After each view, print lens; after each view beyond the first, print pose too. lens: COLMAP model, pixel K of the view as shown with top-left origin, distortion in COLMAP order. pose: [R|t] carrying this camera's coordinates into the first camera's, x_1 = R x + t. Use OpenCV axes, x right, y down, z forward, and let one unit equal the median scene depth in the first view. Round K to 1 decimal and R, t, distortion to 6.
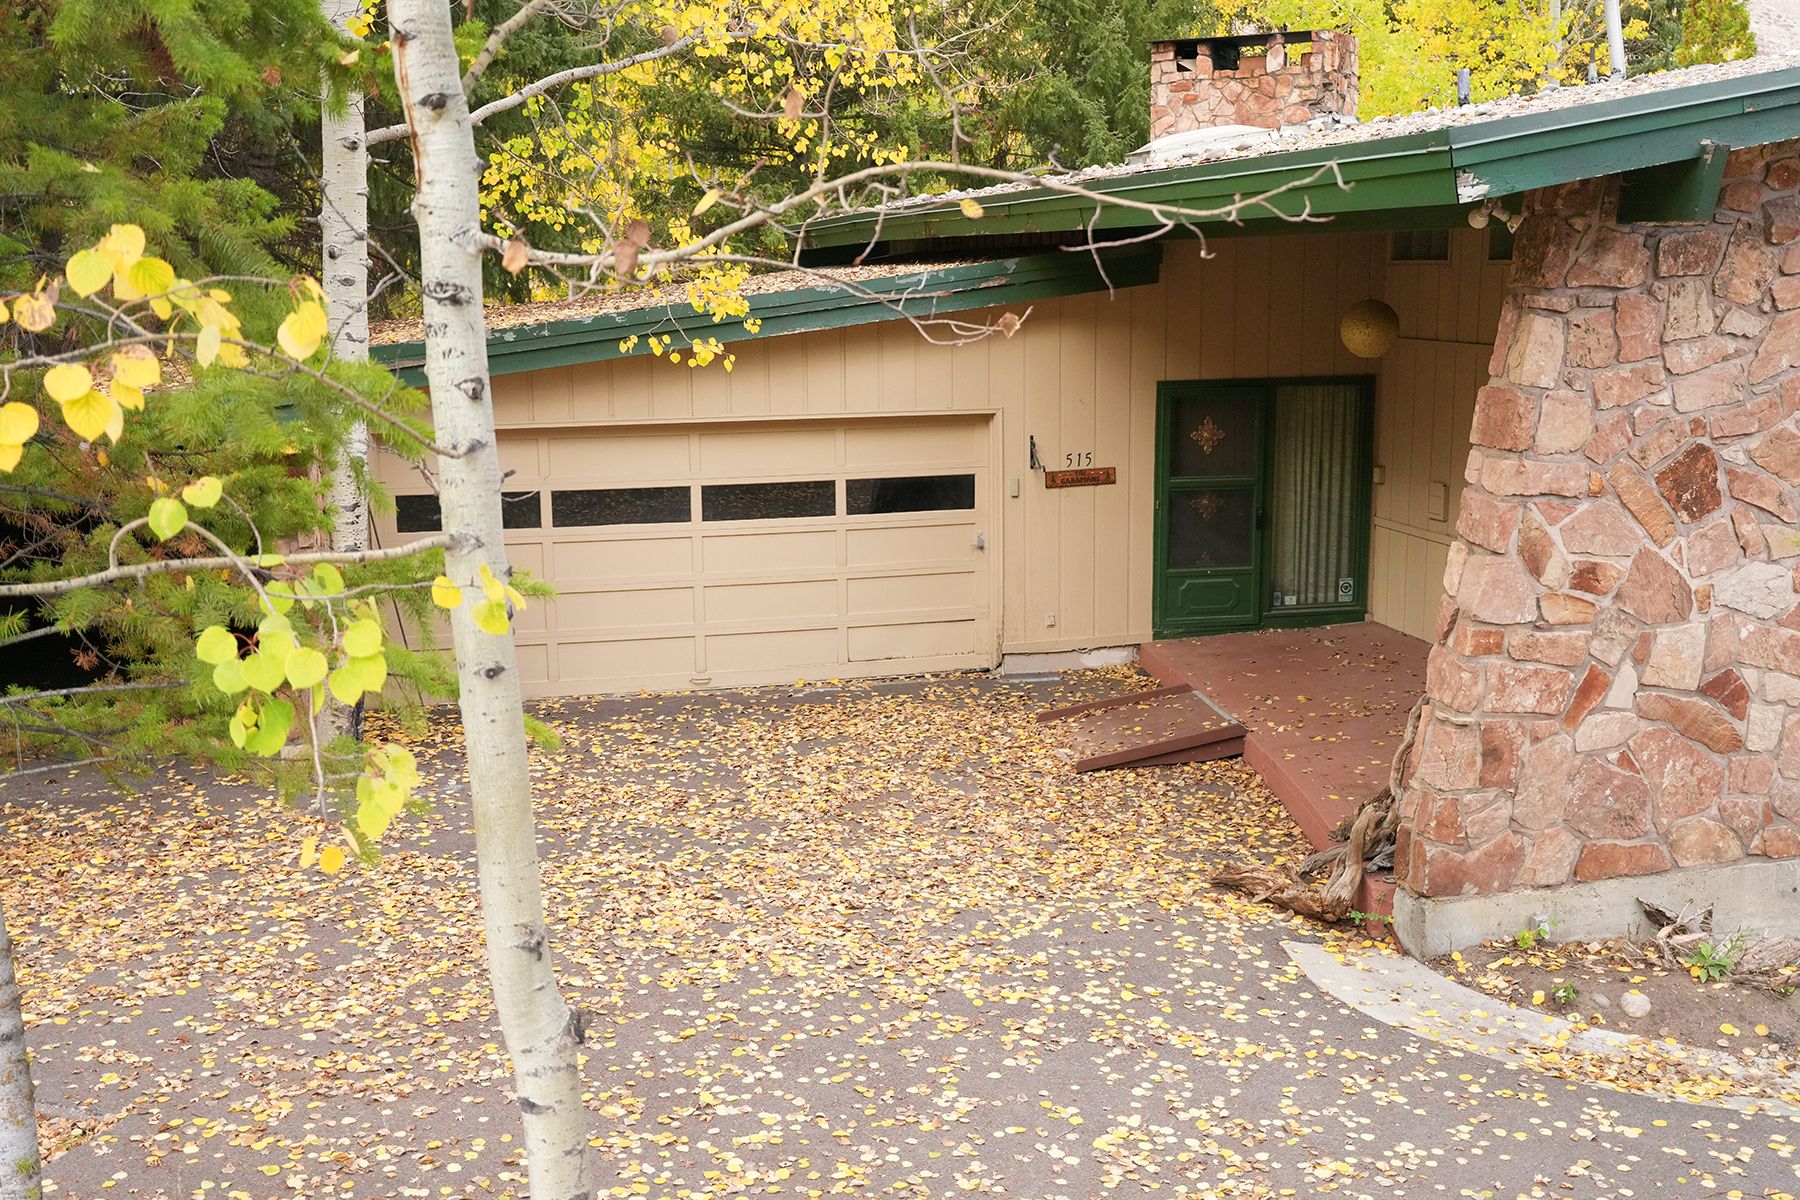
lens RADIAL K [[1772.1, 0, 902.1], [0, 1772.1, 599.8], [0, 0, 1]] dist [-0.014340, 0.000000]
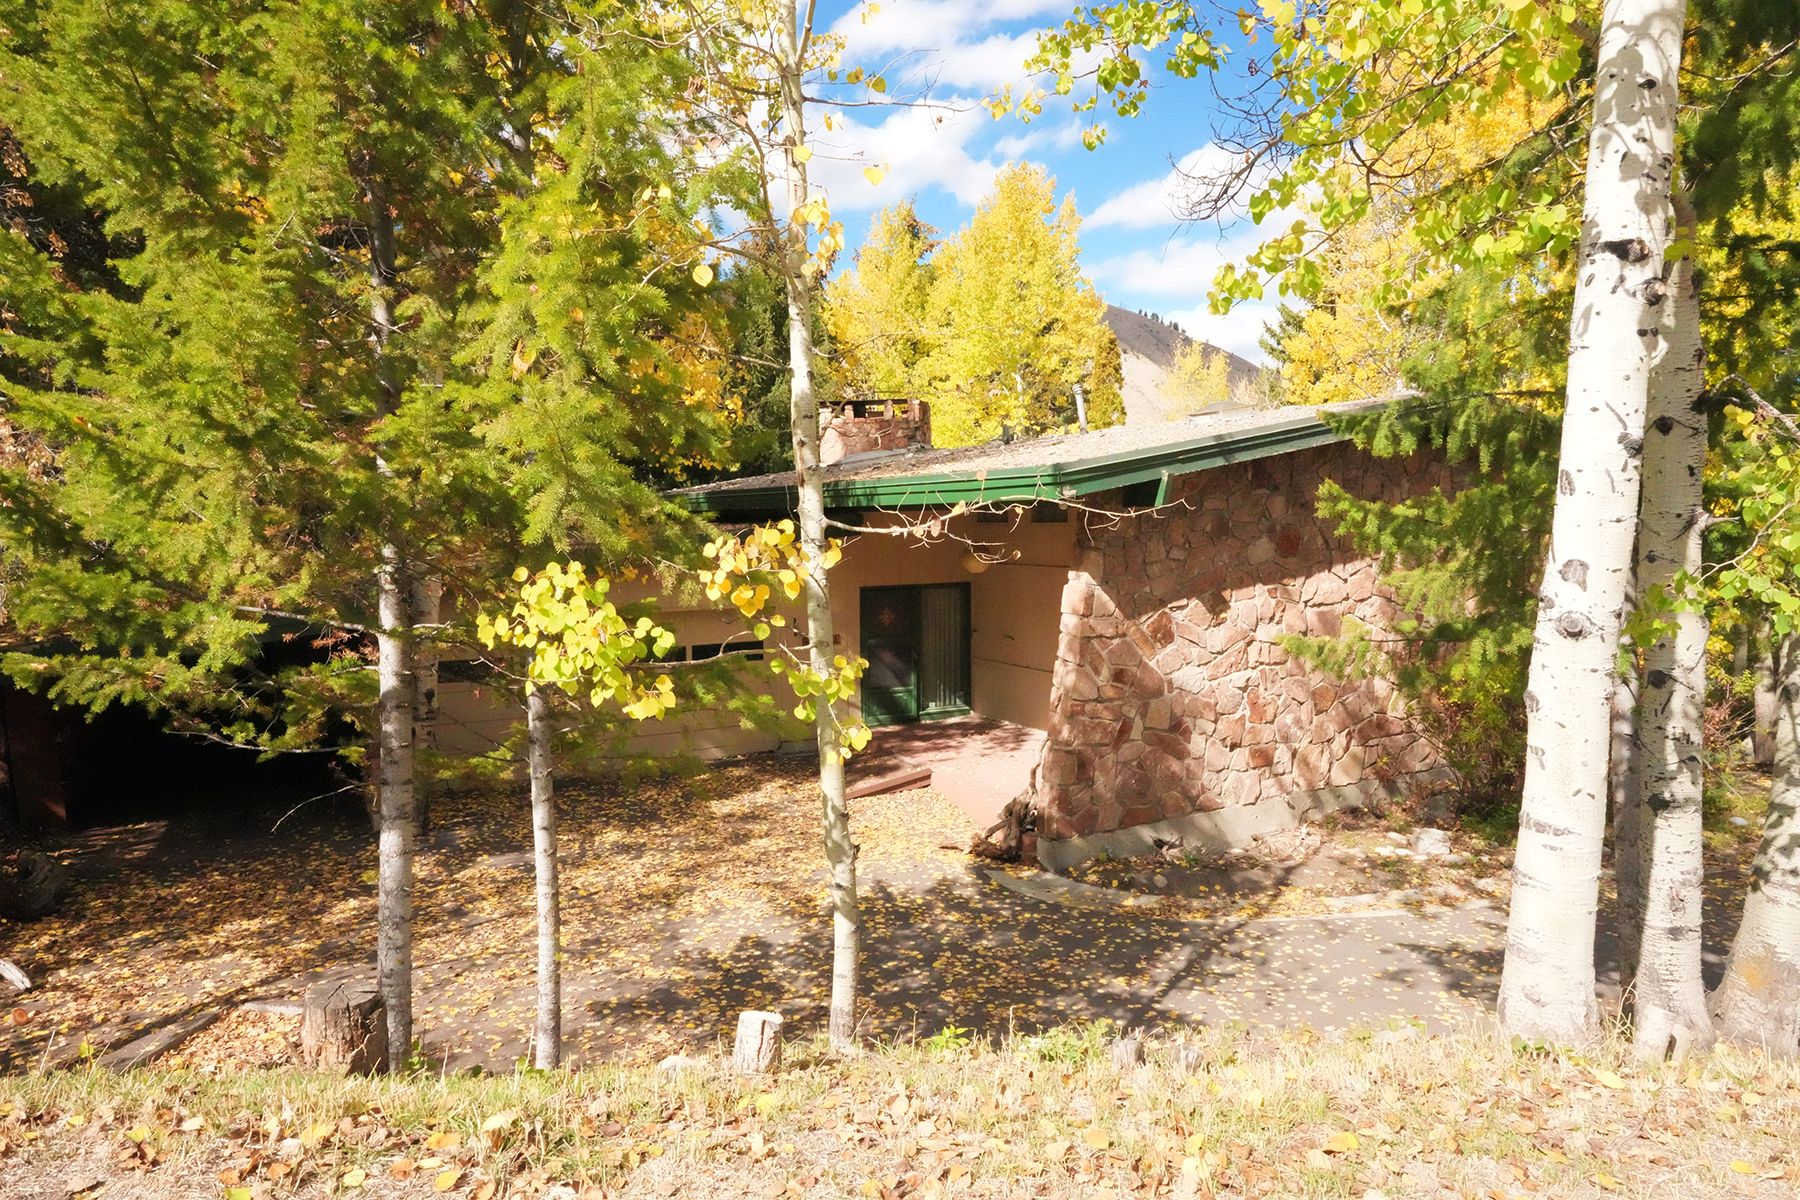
lens RADIAL K [[1131.0, 0, 897.8], [0, 1131.0, 602.8], [0, 0, 1]] dist [0.007693, 0.000674]
pose [[0.960836, -0.016001, 0.276654, -0.223928], [0.047635, 0.993008, -0.108006, 0.032721], [-0.272991, 0.116955, 0.954881, -0.200334]]
